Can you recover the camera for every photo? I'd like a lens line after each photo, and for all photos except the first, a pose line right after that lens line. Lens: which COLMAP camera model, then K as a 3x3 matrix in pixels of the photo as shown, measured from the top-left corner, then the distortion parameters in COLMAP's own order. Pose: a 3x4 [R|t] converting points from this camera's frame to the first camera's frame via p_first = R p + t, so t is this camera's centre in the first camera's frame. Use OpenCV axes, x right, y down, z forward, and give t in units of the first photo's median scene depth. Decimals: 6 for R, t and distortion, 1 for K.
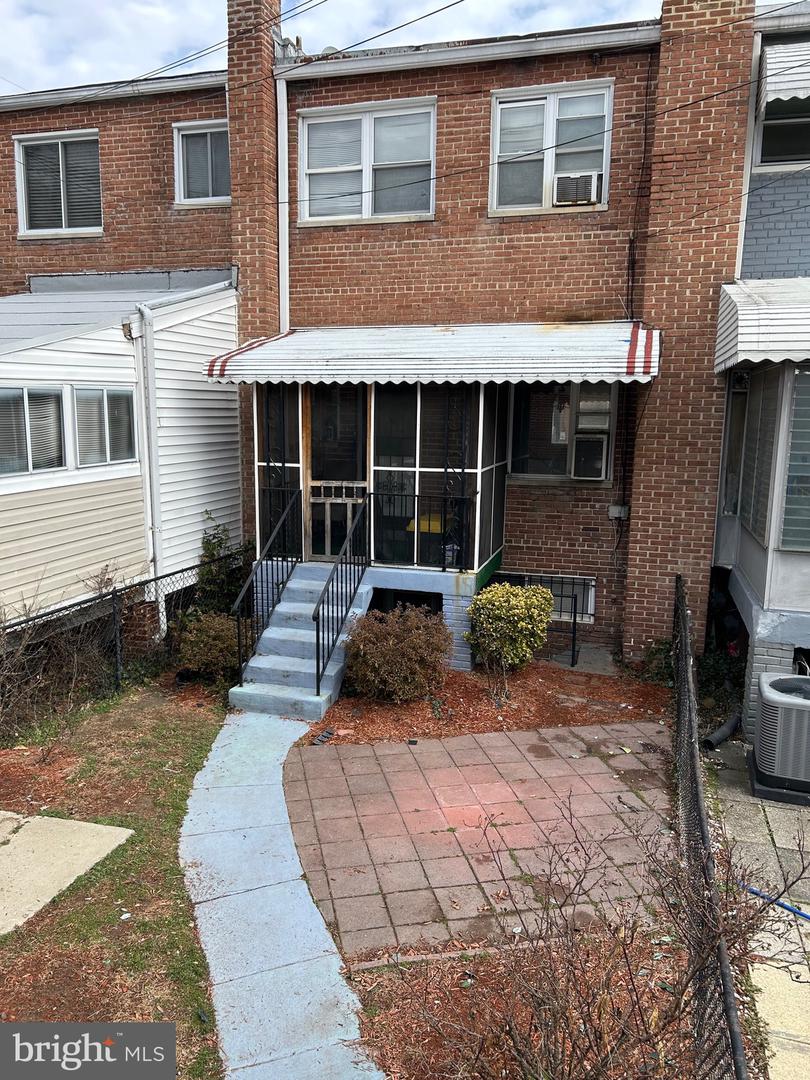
lens RADIAL K [[829.7, 0, 398.1], [0, 829.7, 543.1], [0, 0, 1]] dist [0.053777, -0.059759]
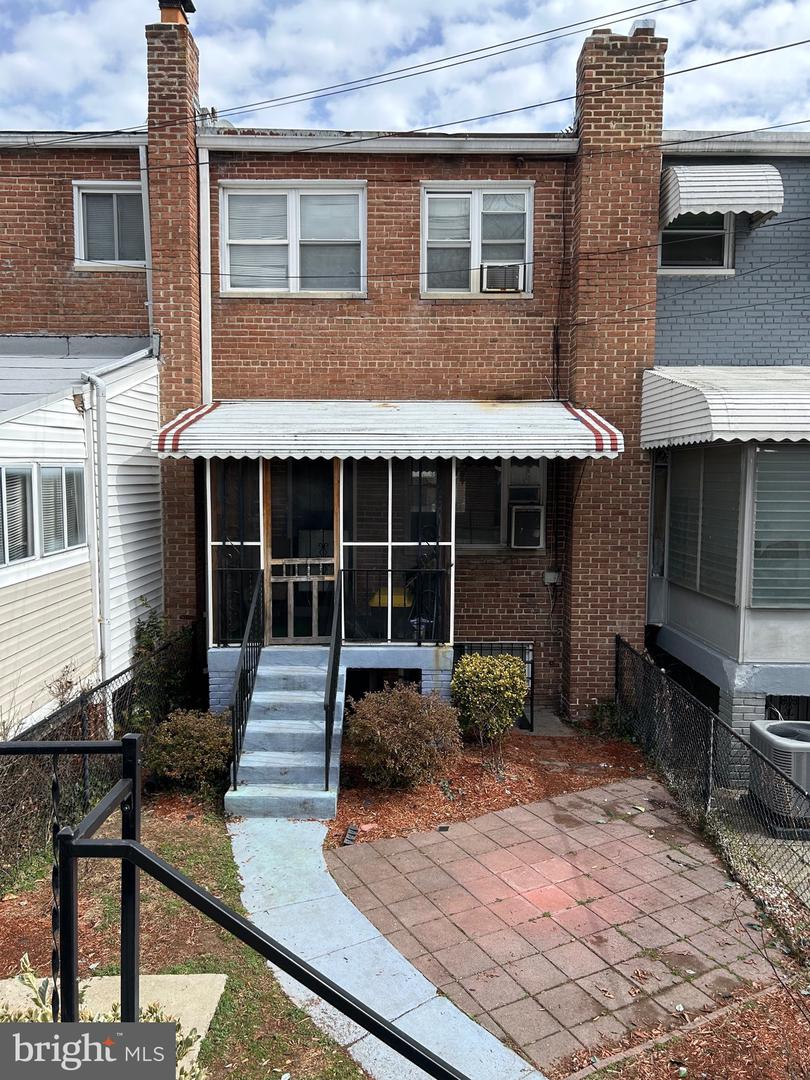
lens RADIAL K [[829.7, 0, 404.0], [0, 829.7, 544.6], [0, 0, 1]] dist [0.053777, -0.059759]
pose [[0.956908, -0.032495, 0.288567, -0.237355], [0.054681, 0.996106, -0.069158, -0.018800], [-0.285196, 0.081957, 0.954959, 0.051785]]
